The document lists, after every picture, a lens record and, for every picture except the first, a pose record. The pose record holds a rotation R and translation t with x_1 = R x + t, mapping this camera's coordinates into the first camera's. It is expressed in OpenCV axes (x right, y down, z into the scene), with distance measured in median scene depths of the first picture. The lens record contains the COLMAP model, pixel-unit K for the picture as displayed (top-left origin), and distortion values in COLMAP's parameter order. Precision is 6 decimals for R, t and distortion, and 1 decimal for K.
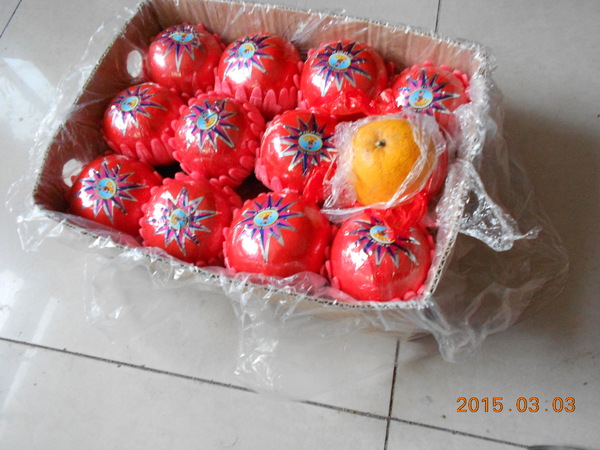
lens RADIAL K [[460.9, 0, 300.0], [0, 460.9, 225.0], [0, 0, 1]] dist [-0.005548, 0.004905]
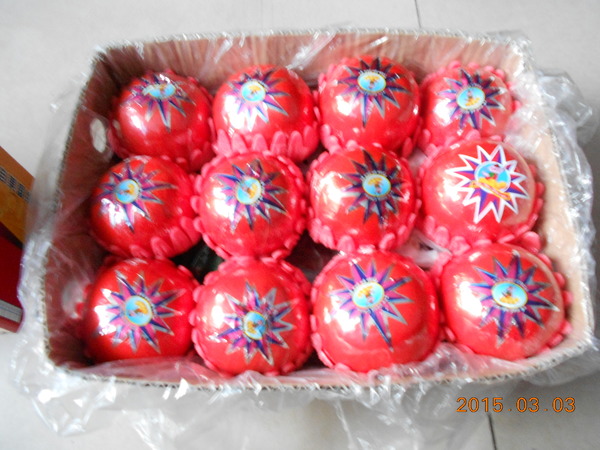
lens RADIAL K [[470.0, 0, 300.0], [0, 470.0, 225.0], [0, 0, 1]] dist [-0.001436, 0.002834]
pose [[0.942798, -0.264831, 0.202476, -0.276816], [0.264728, 0.963914, 0.028098, -0.158994], [-0.202611, 0.027110, 0.978884, 0.183702]]
